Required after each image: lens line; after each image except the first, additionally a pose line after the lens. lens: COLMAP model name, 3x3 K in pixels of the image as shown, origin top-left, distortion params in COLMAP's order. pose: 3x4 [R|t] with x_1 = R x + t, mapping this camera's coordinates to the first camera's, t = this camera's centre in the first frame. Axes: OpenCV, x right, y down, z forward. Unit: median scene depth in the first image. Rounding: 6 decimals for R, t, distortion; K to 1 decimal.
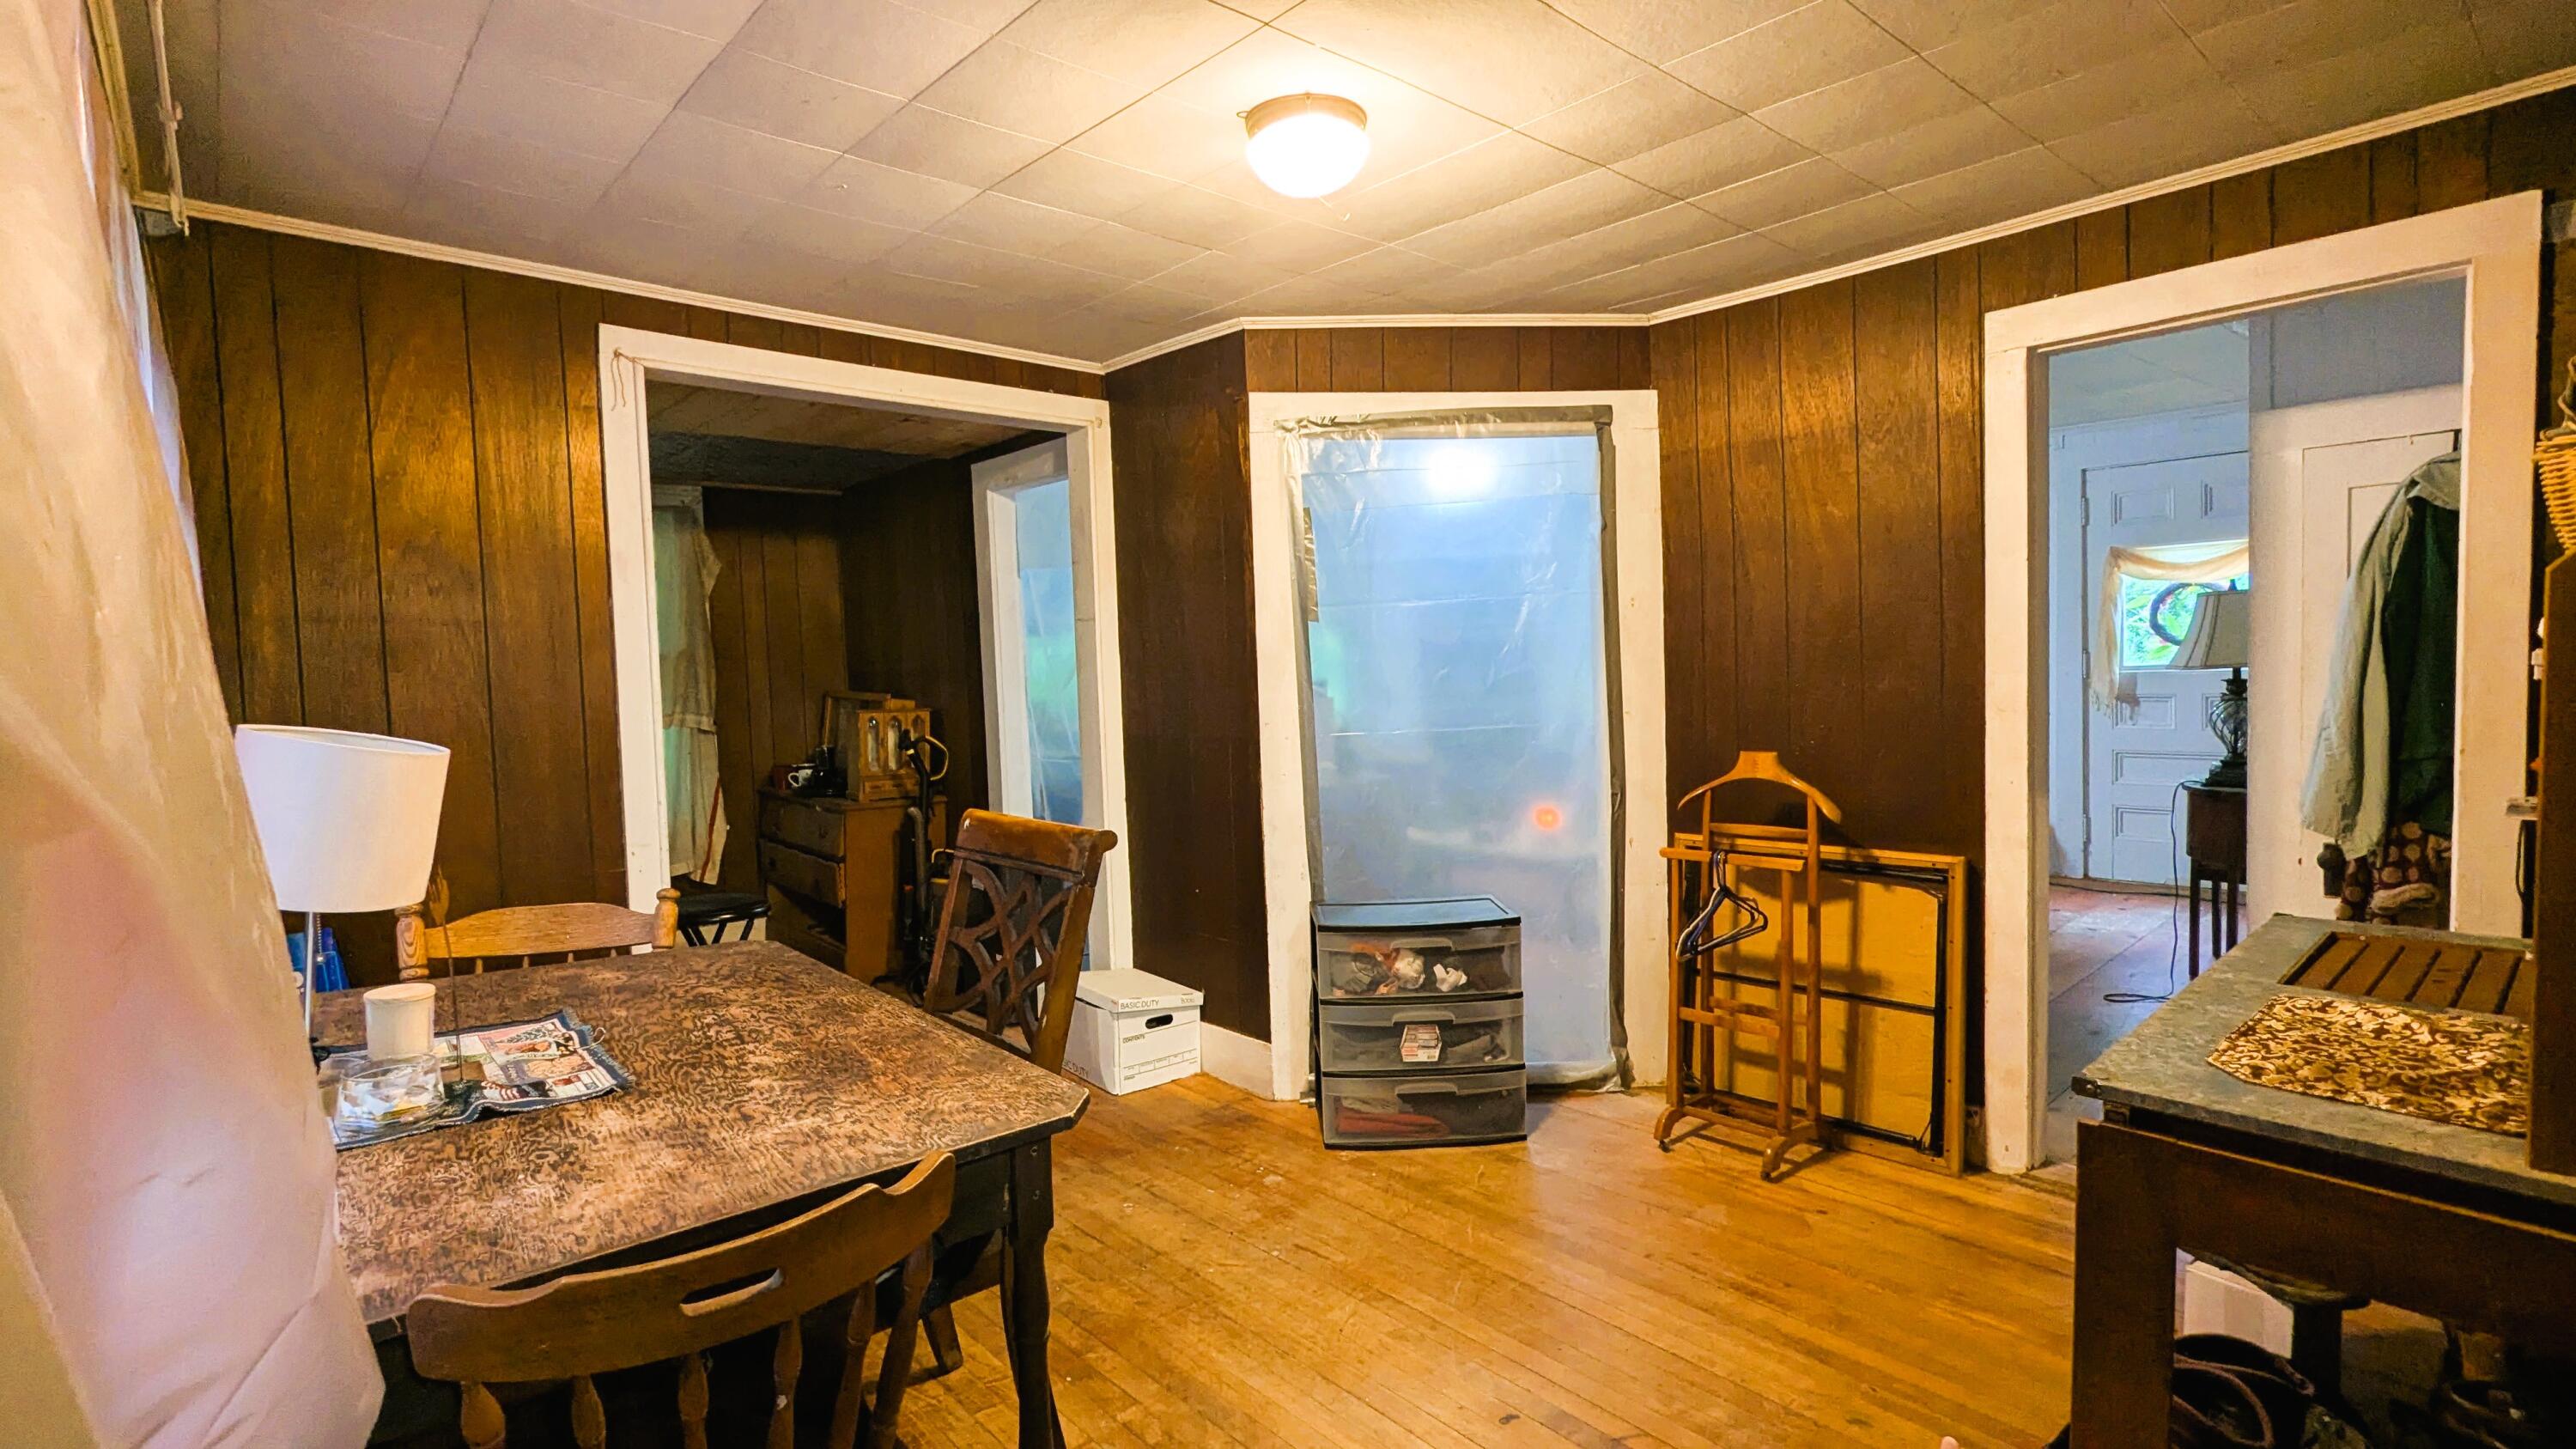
lens RADIAL K [[1194.5, 0, 1288.0], [0, 1194.5, 724.5], [0, 0, 1]] dist [0.000058, 0.000058]
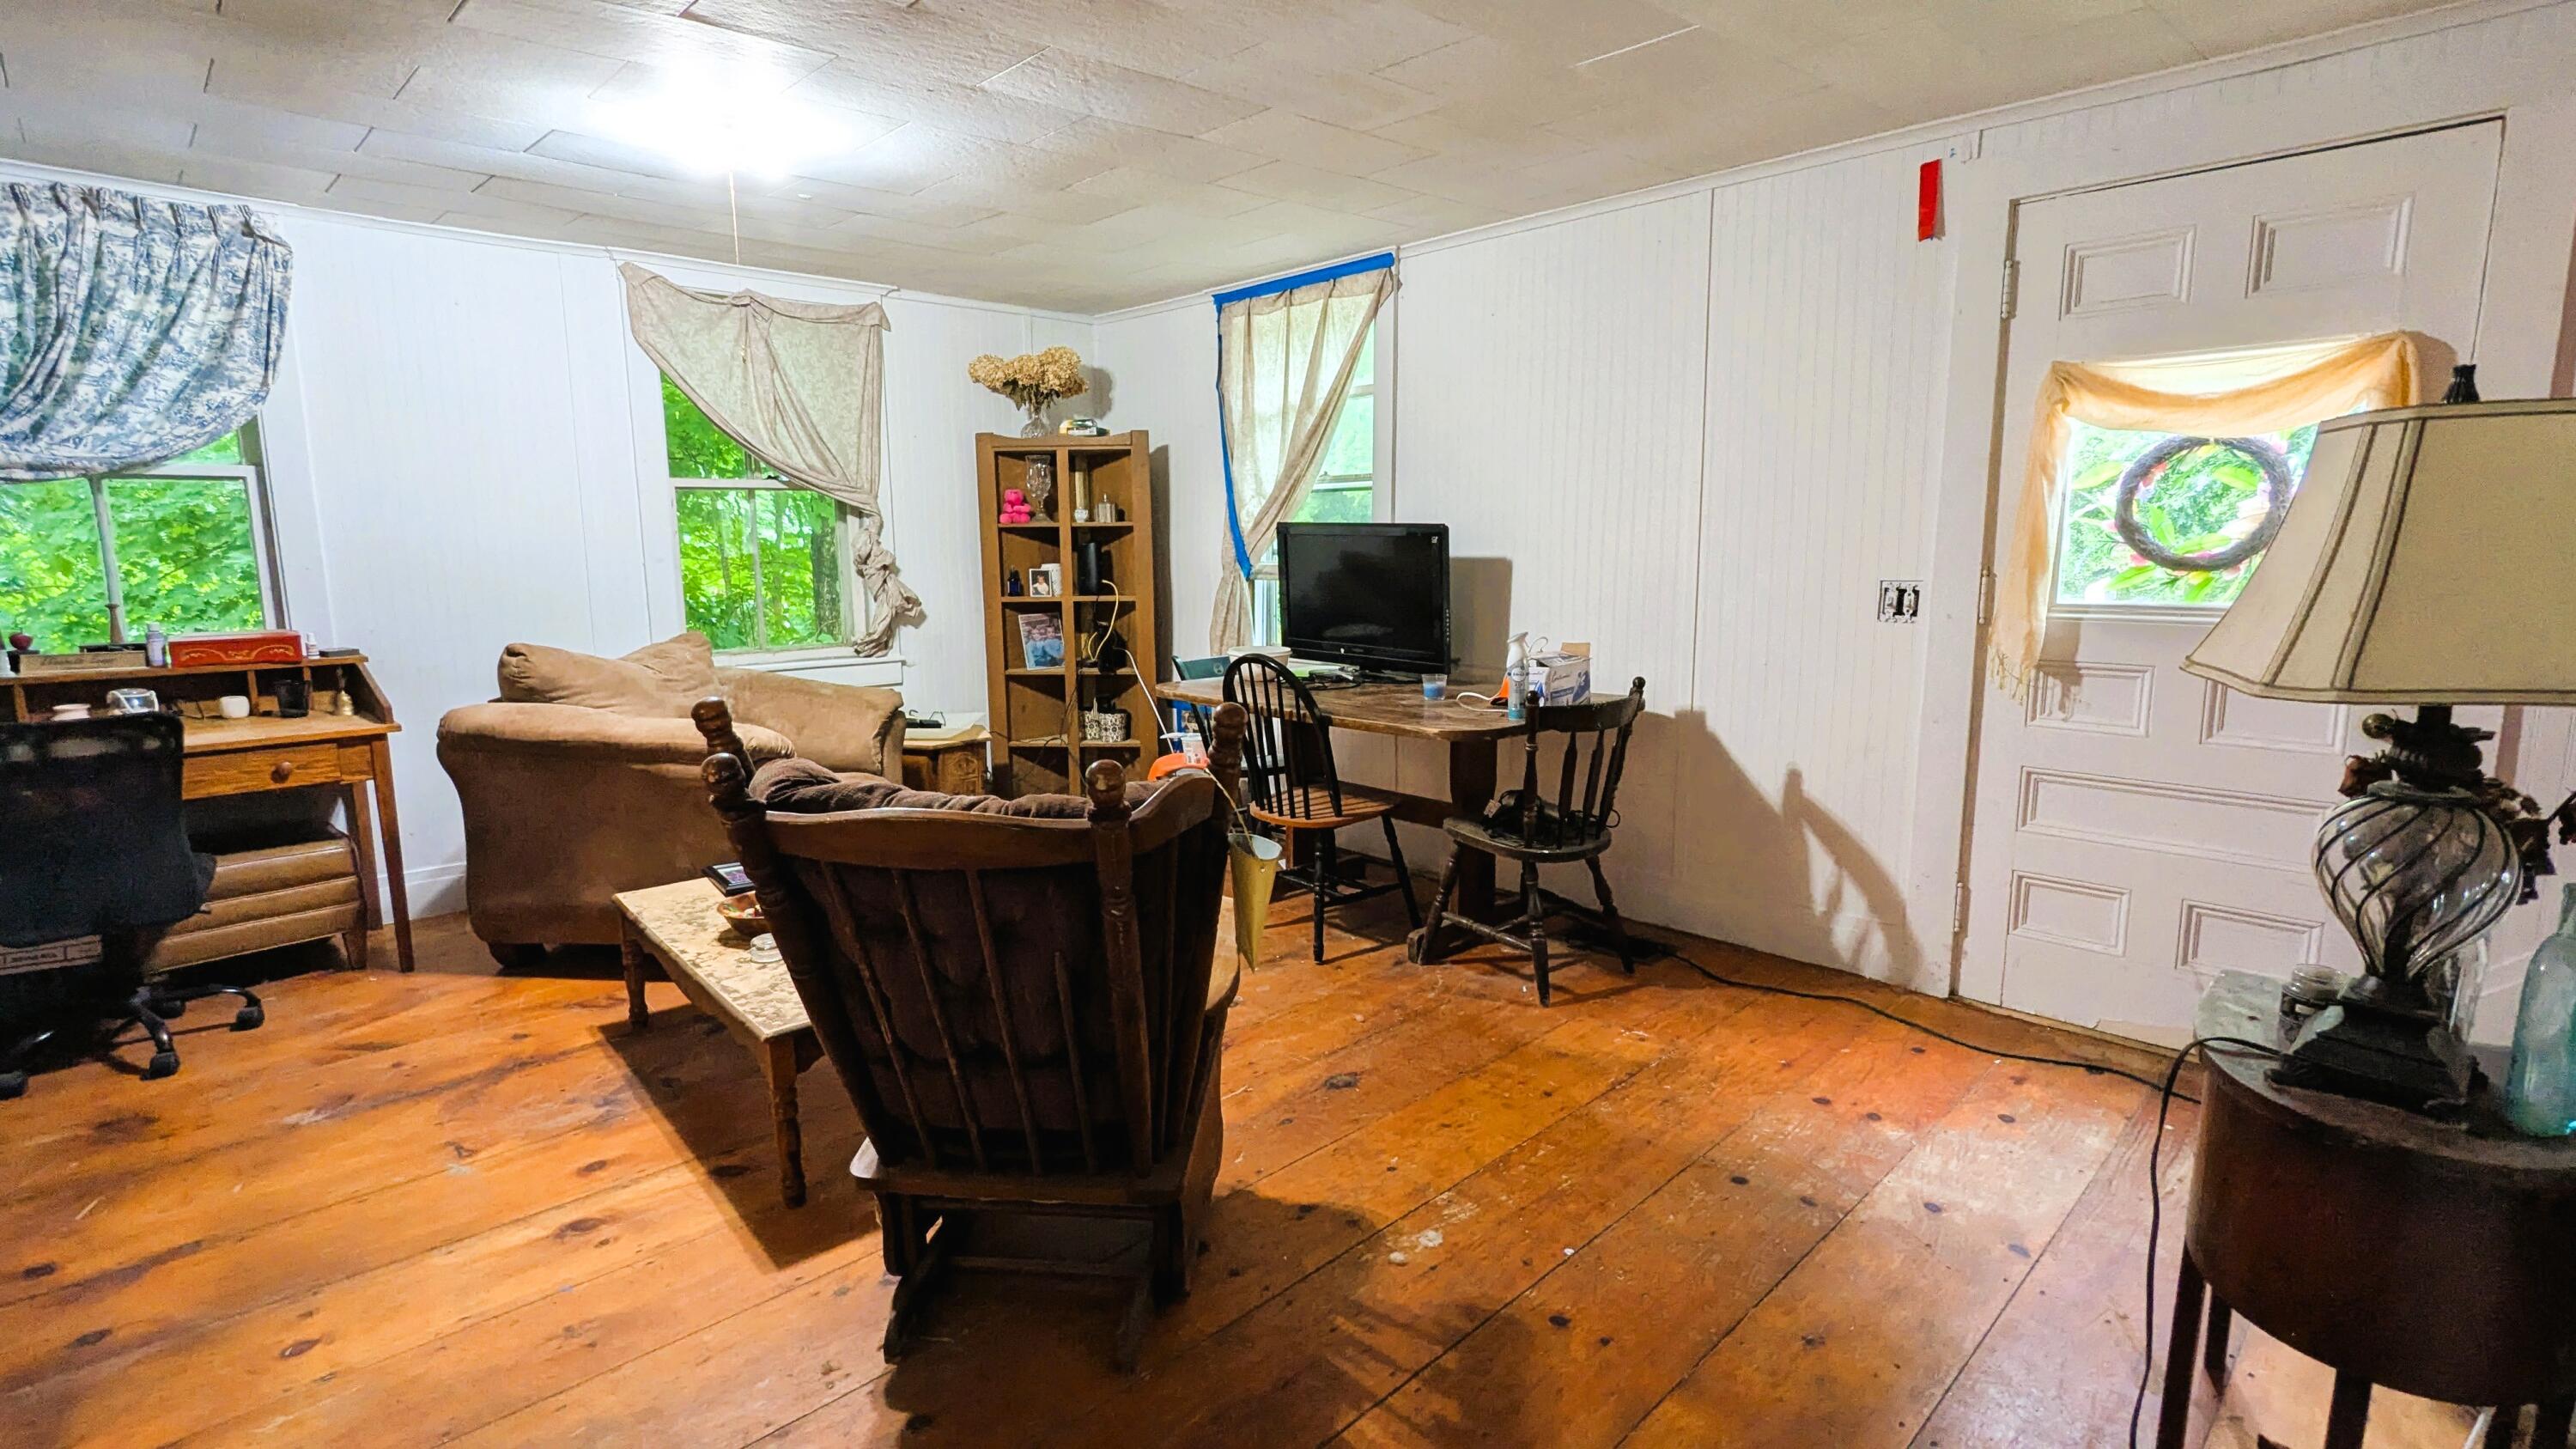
lens RADIAL K [[1213.5, 0, 1288.0], [0, 1213.5, 724.5], [0, 0, 1]] dist [-0.003572, -0.000378]
pose [[0.998355, 0.017684, 0.054535, 0.350486], [-0.023537, 0.993804, 0.108625, -0.046703], [-0.052277, -0.109730, 0.992586, 0.506780]]
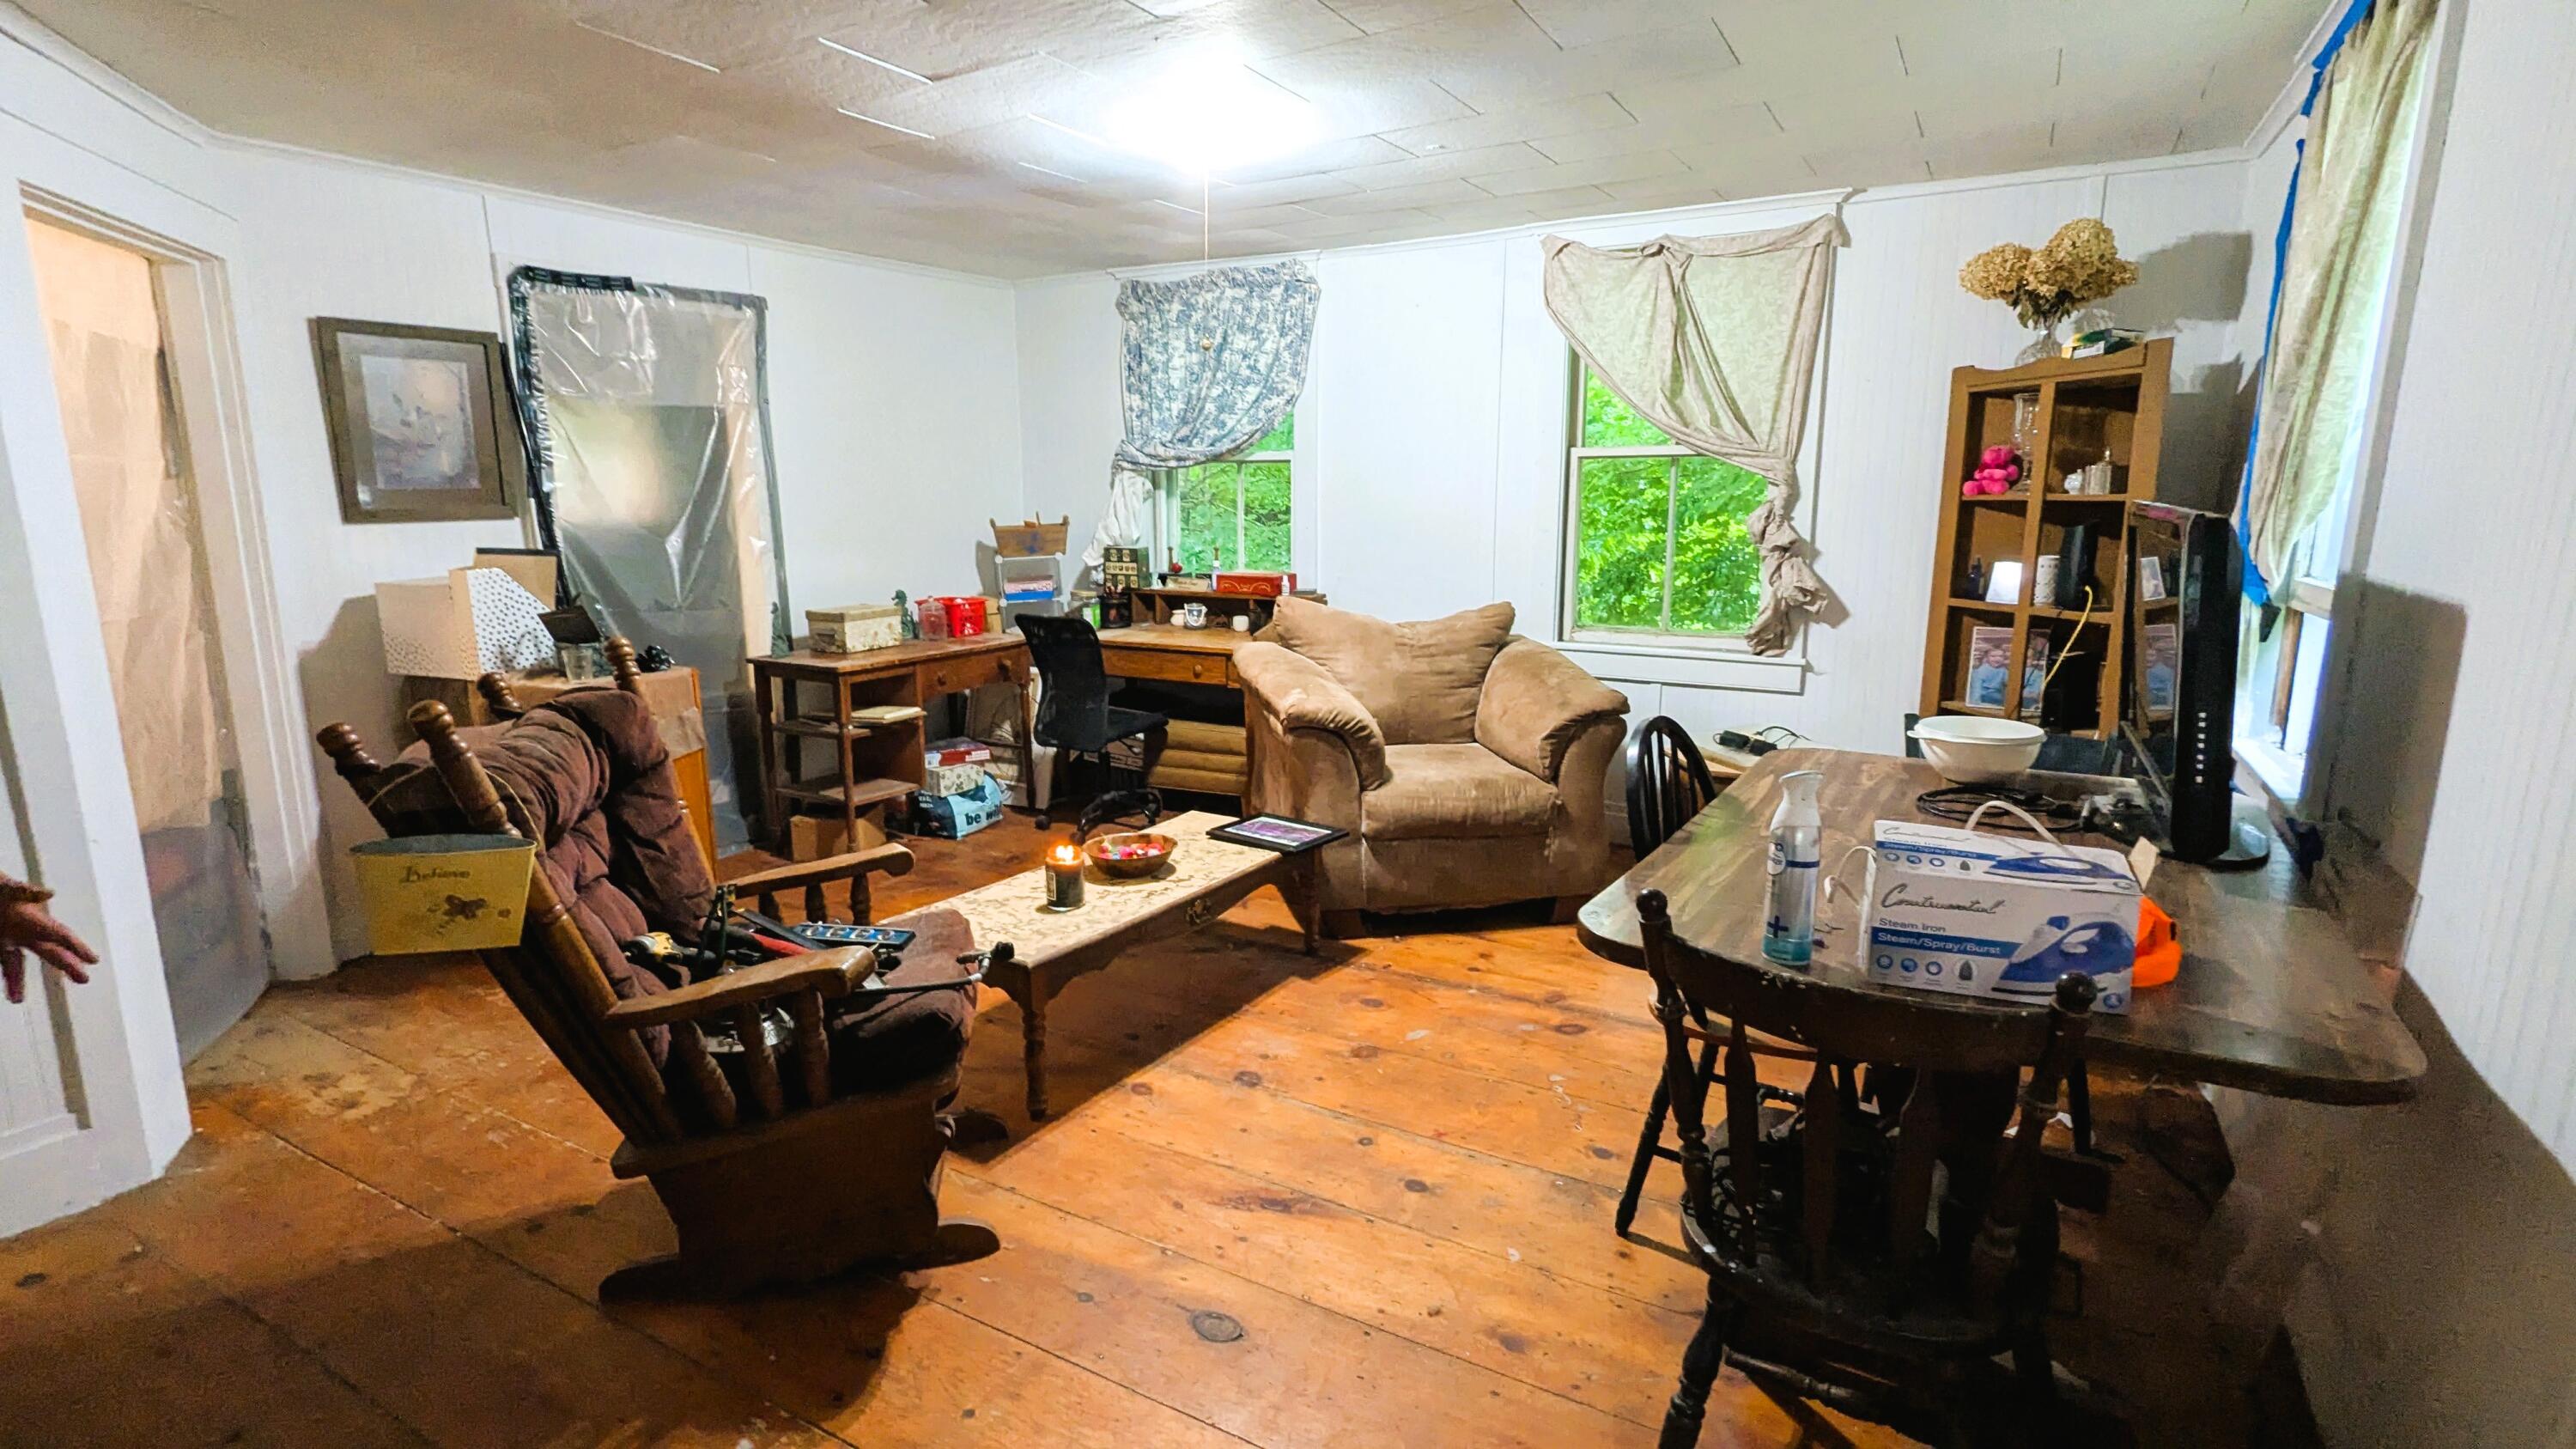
lens RADIAL K [[1213.5, 0, 1288.0], [0, 1213.5, 724.5], [0, 0, 1]] dist [-0.003572, -0.000378]
pose [[0.317703, 0.207411, -0.925227, 0.692652], [-0.055317, 0.978175, 0.200285, -0.082917], [0.946575, -0.012450, 0.322242, 0.898673]]
